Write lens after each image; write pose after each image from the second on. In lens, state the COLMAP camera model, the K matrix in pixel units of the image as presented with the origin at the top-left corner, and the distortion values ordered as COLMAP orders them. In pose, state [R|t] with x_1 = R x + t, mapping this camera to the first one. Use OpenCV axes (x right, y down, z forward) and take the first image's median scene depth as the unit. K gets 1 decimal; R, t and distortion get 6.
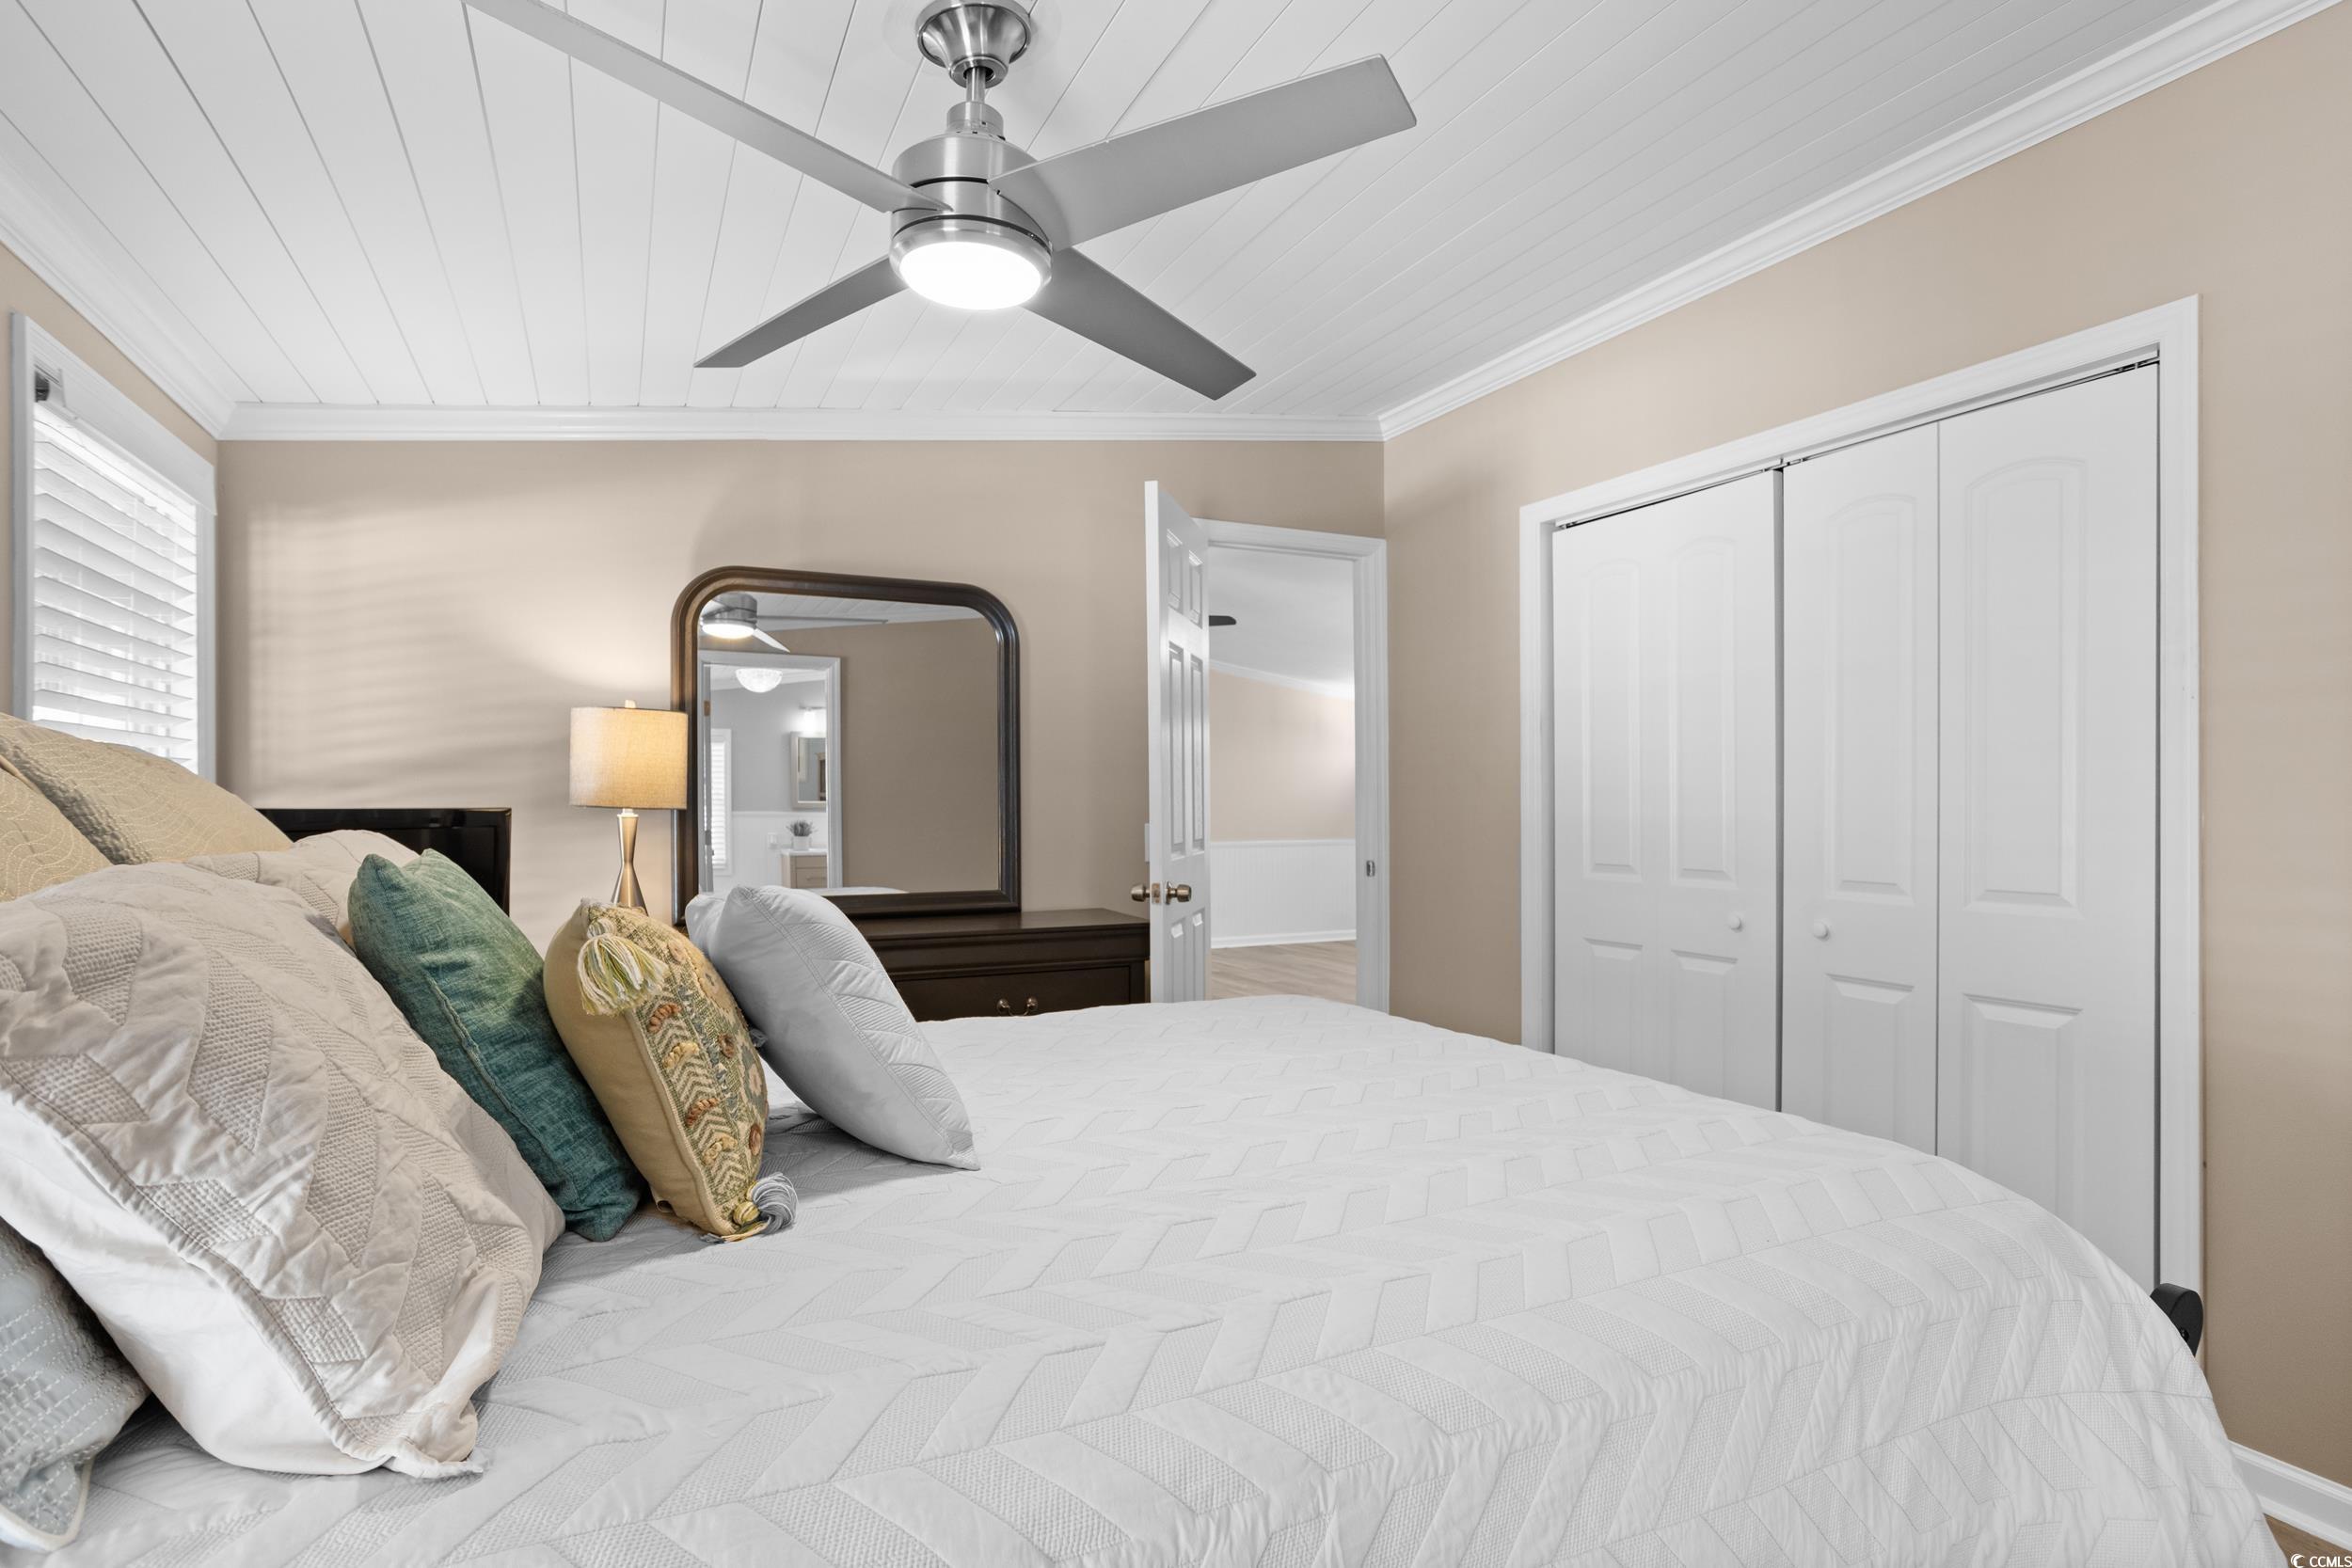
lens RADIAL K [[1143.0, 0, 1176.0], [0, 1143.0, 784.0], [0, 0, 1]] dist [-0.043110, 0.022303]
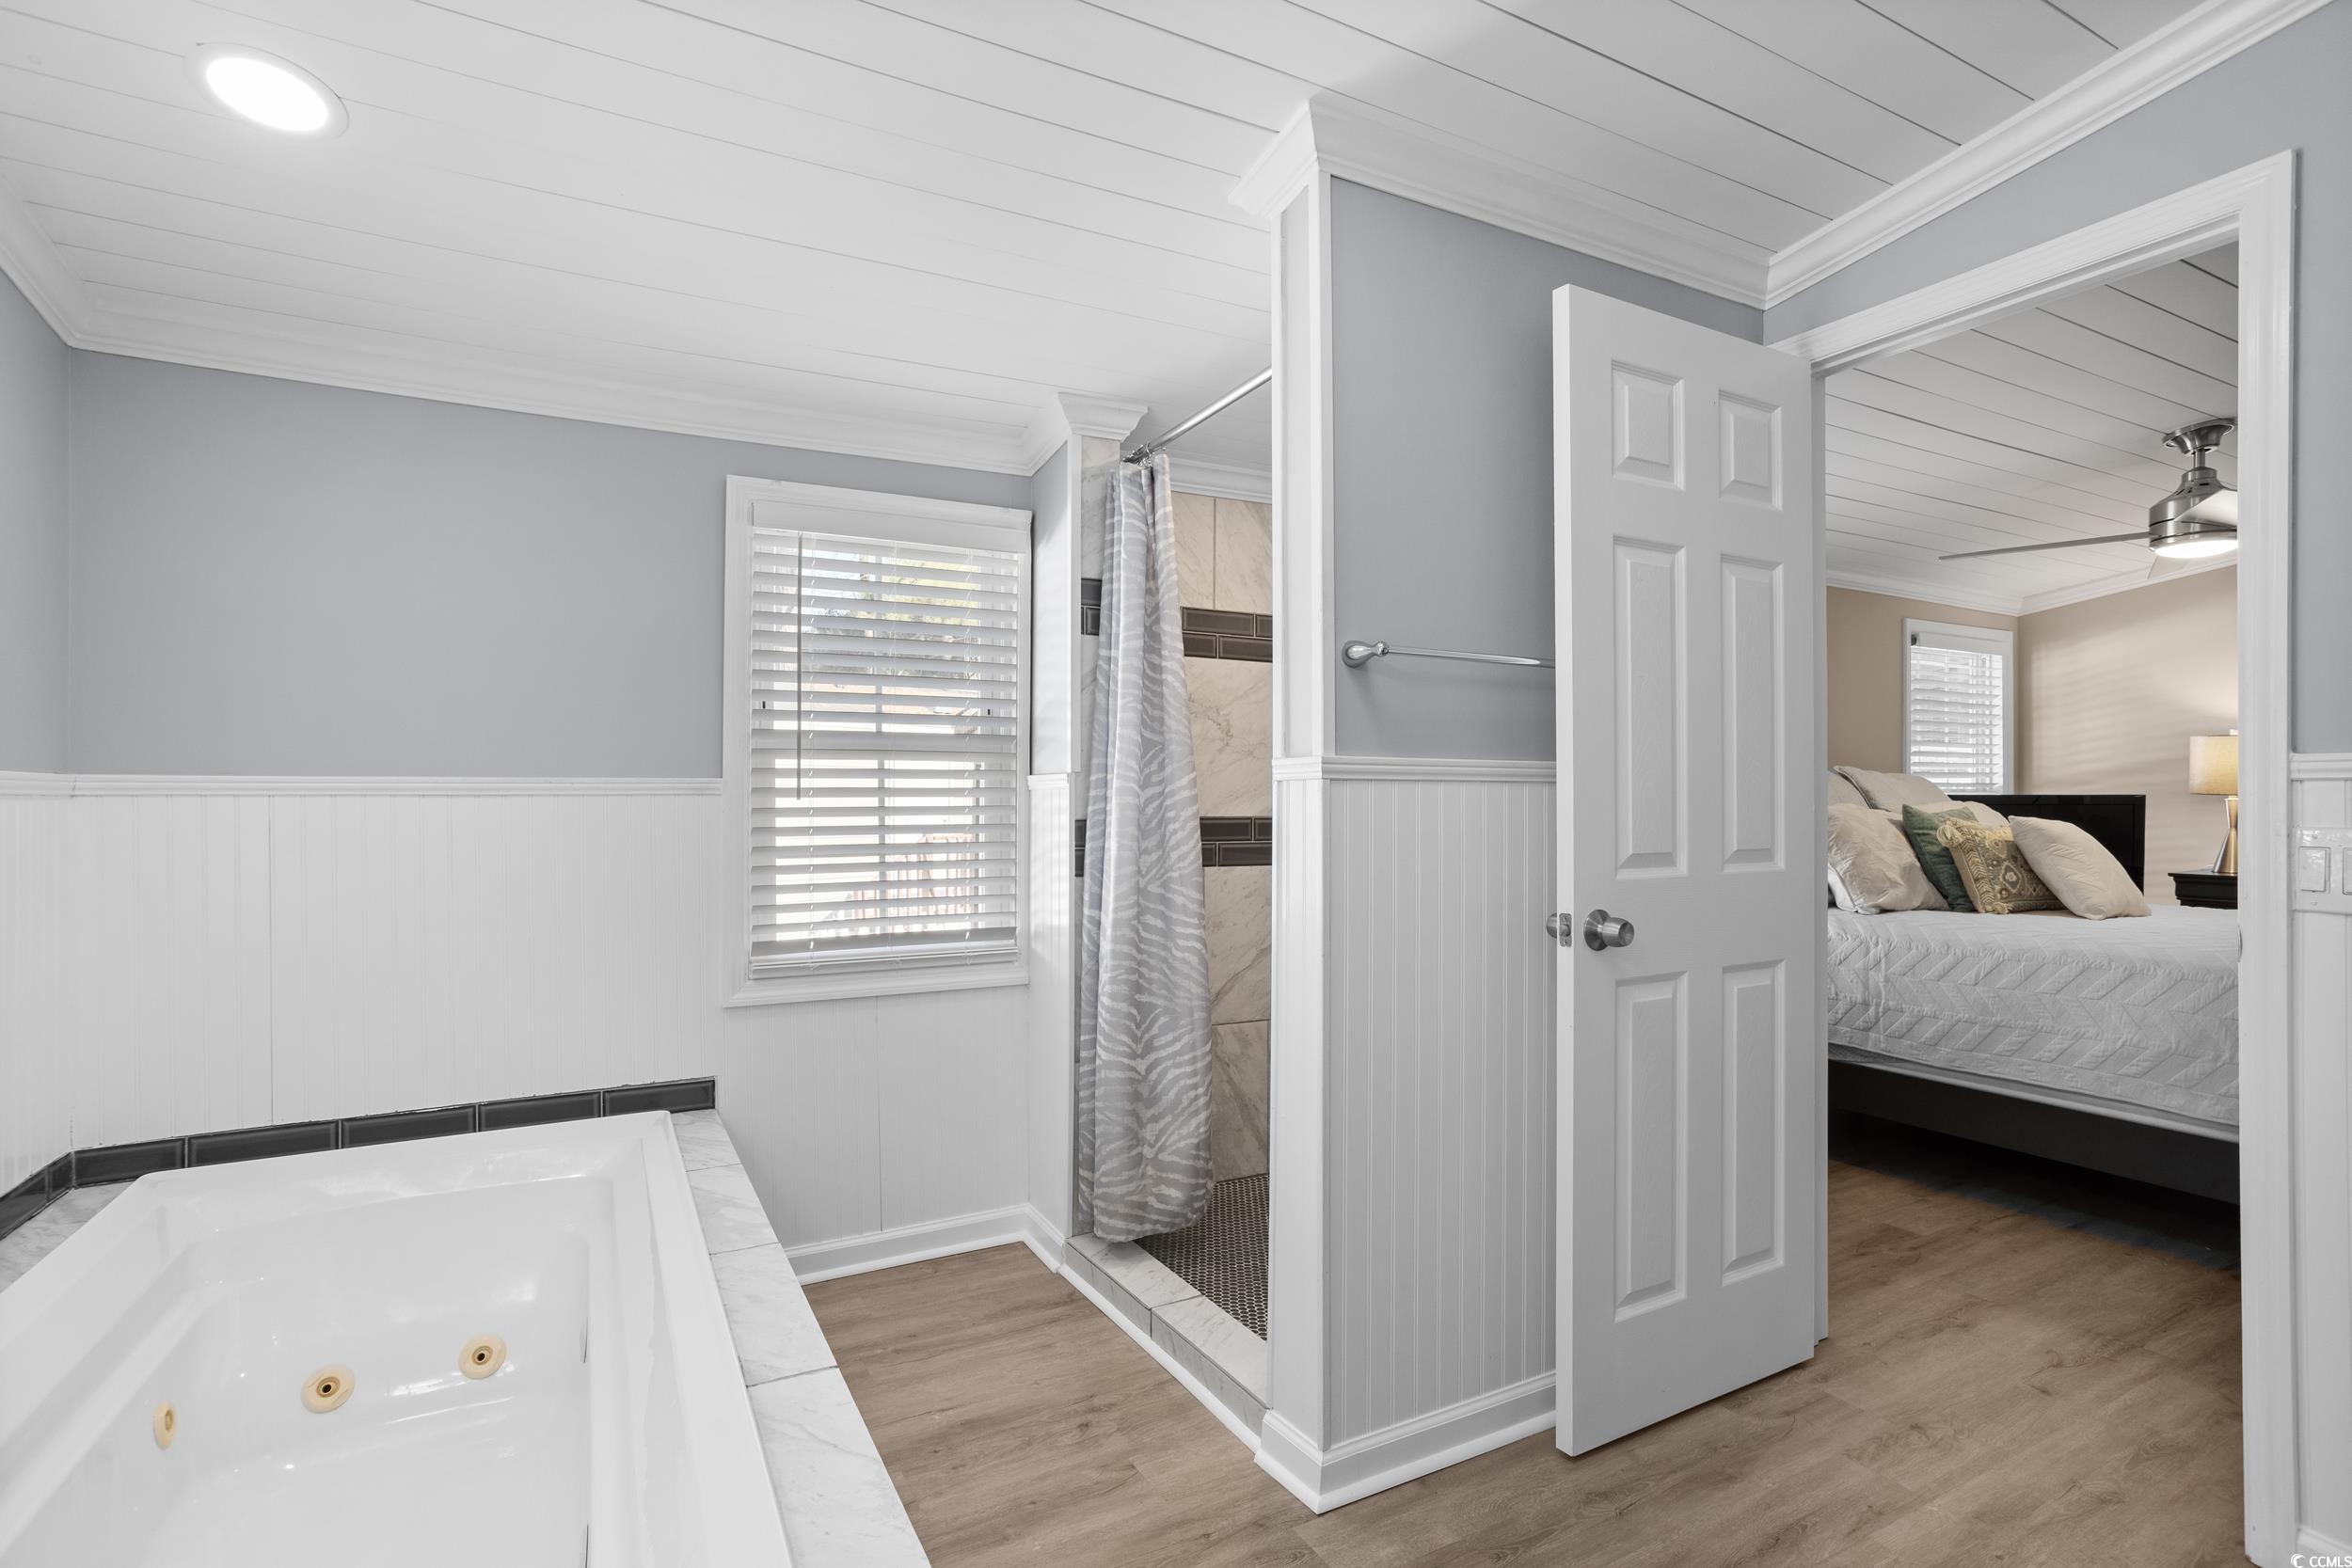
lens RADIAL K [[1146.3, 0, 1144.8], [0, 1146.3, 810.6], [0, 0, 1]] dist [-0.003854, 0.019631]
pose [[0.028065, 0.017500, -0.999453, 1.243193], [0.012509, 0.999762, 0.017857, -0.007429], [0.999528, -0.013003, 0.027839, -0.682184]]
